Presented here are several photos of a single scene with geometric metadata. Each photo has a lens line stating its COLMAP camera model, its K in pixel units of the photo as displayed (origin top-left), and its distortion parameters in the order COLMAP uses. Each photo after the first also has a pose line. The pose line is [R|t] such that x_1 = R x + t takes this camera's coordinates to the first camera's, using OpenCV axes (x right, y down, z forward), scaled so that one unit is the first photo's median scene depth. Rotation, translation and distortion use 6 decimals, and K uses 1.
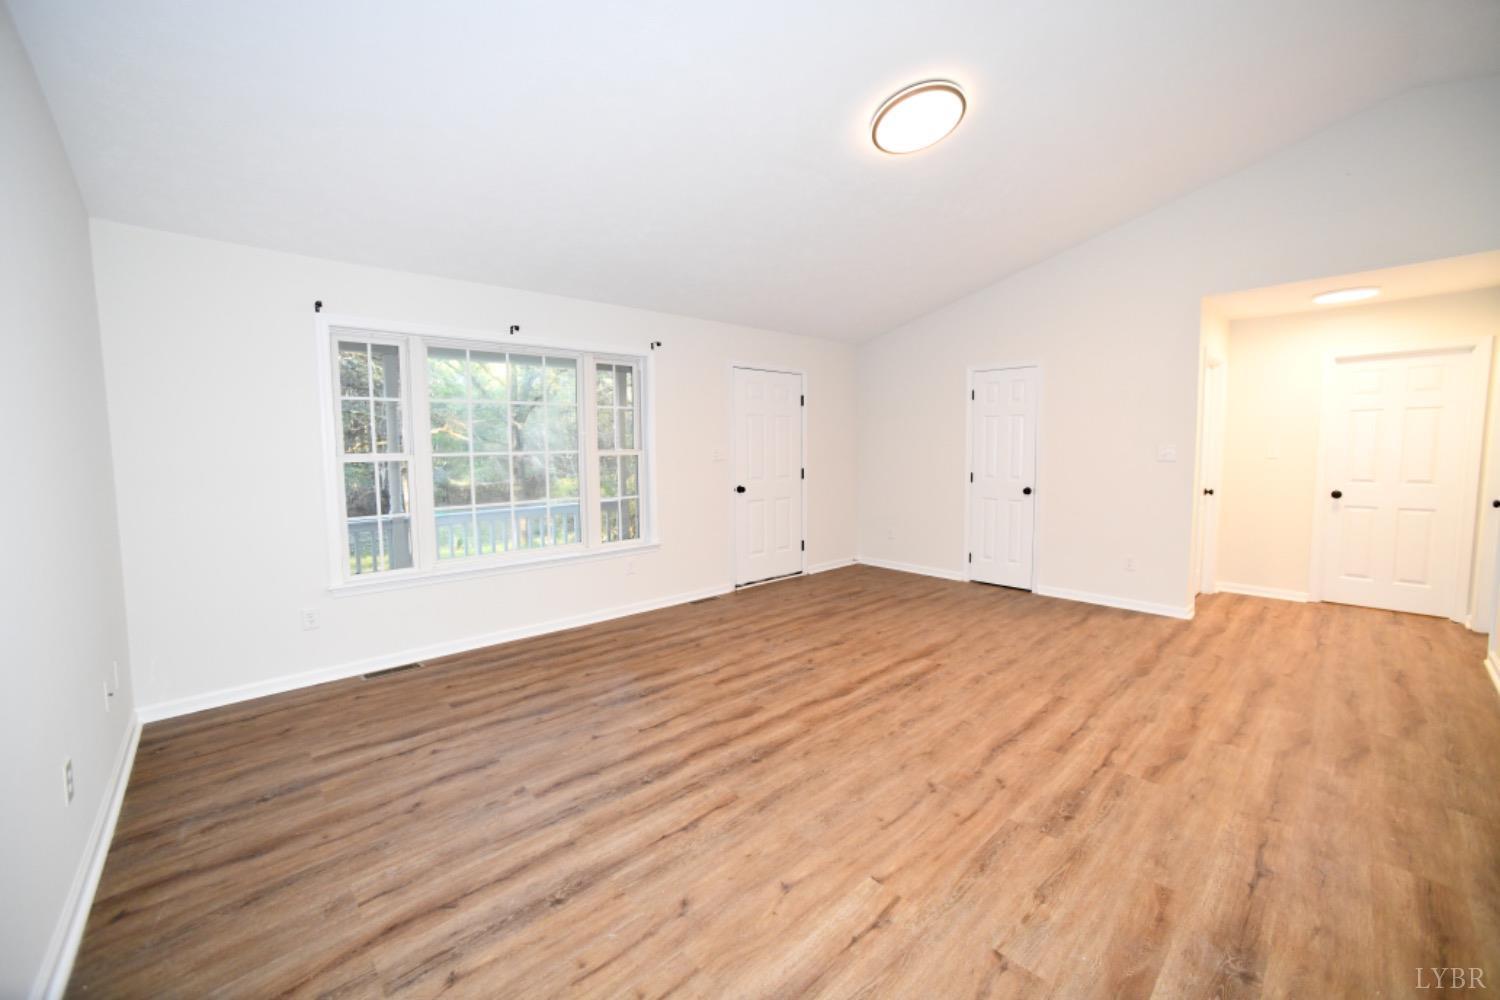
lens RADIAL K [[593.3, 0, 753.1], [0, 593.3, 492.5], [0, 0, 1]] dist [-0.067116, 0.030700]
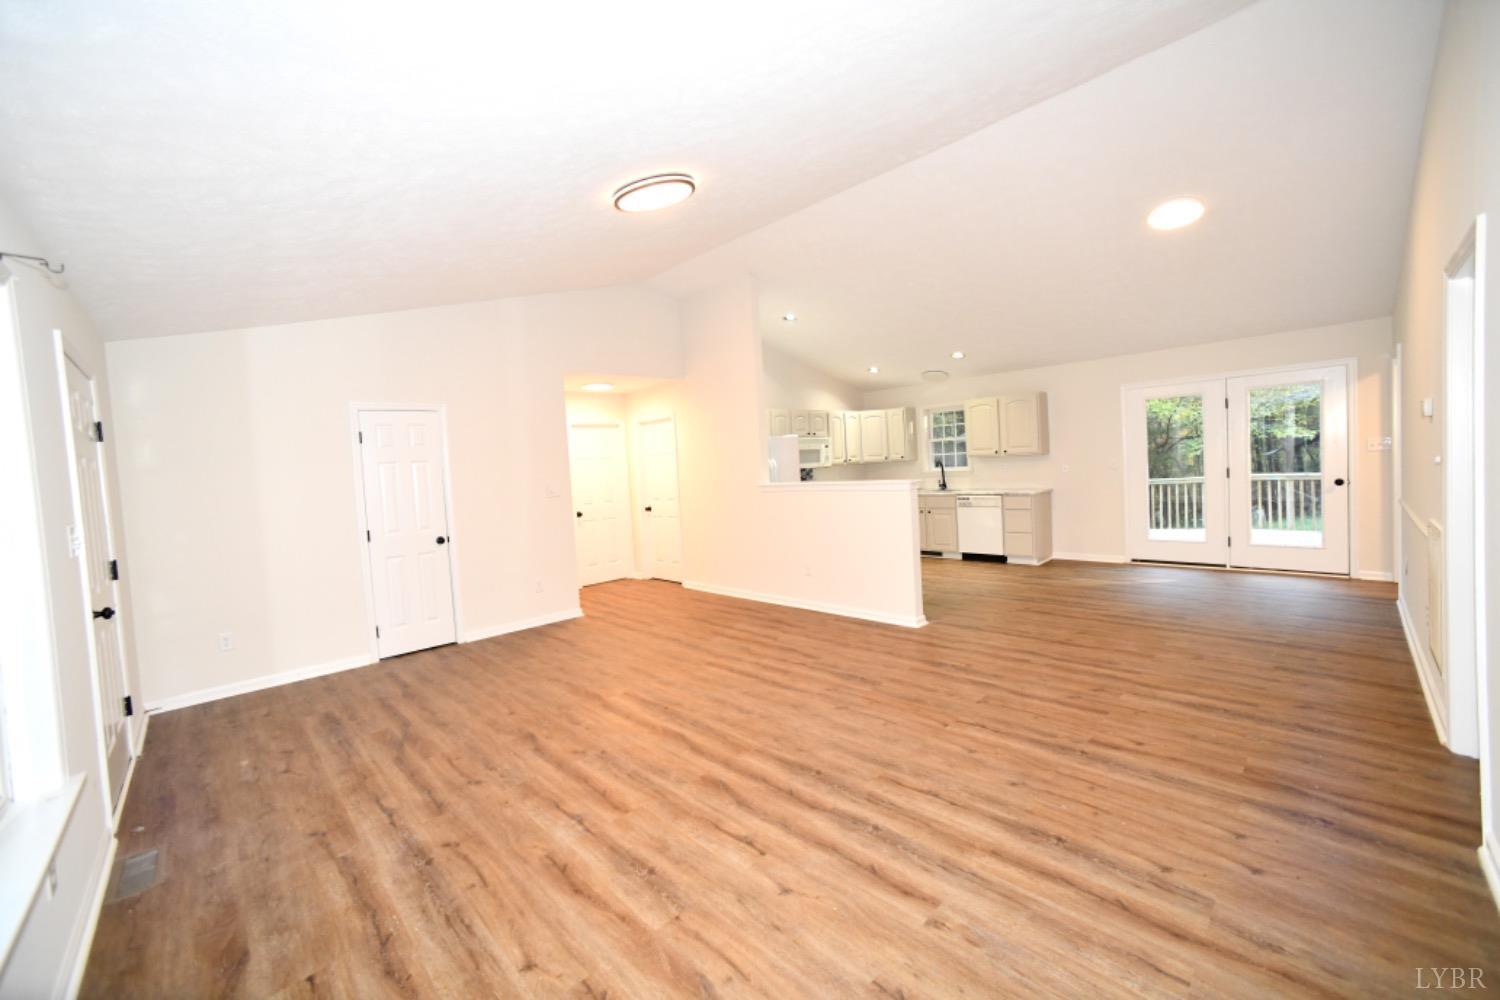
lens RADIAL K [[593.3, 0, 753.1], [0, 593.3, 492.5], [0, 0, 1]] dist [-0.067116, 0.030700]
pose [[-0.018140, -0.036812, 0.999158, -0.885827], [0.135534, 0.990007, 0.038936, -0.086586], [-0.990607, 0.136126, -0.012970, 0.912324]]
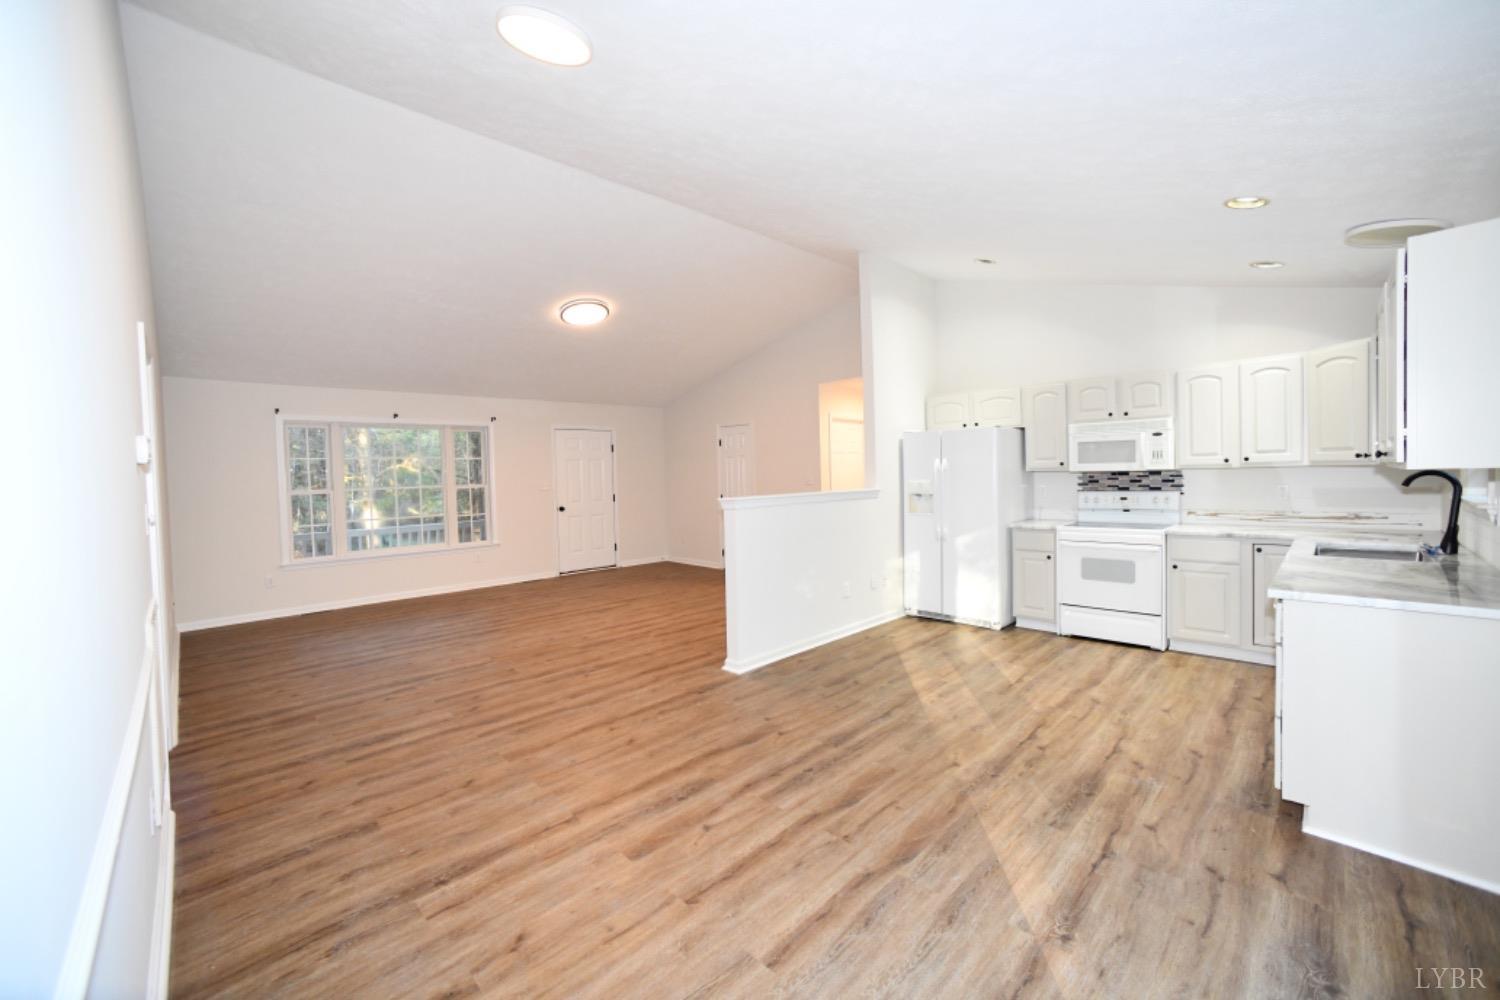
lens RADIAL K [[593.3, 0, 753.1], [0, 593.3, 492.5], [0, 0, 1]] dist [-0.067116, 0.030700]
pose [[0.999368, -0.017334, 0.031032, 0.784619], [0.018726, 0.998804, -0.045157, 0.056819], [-0.030212, 0.045709, 0.998498, -0.970274]]
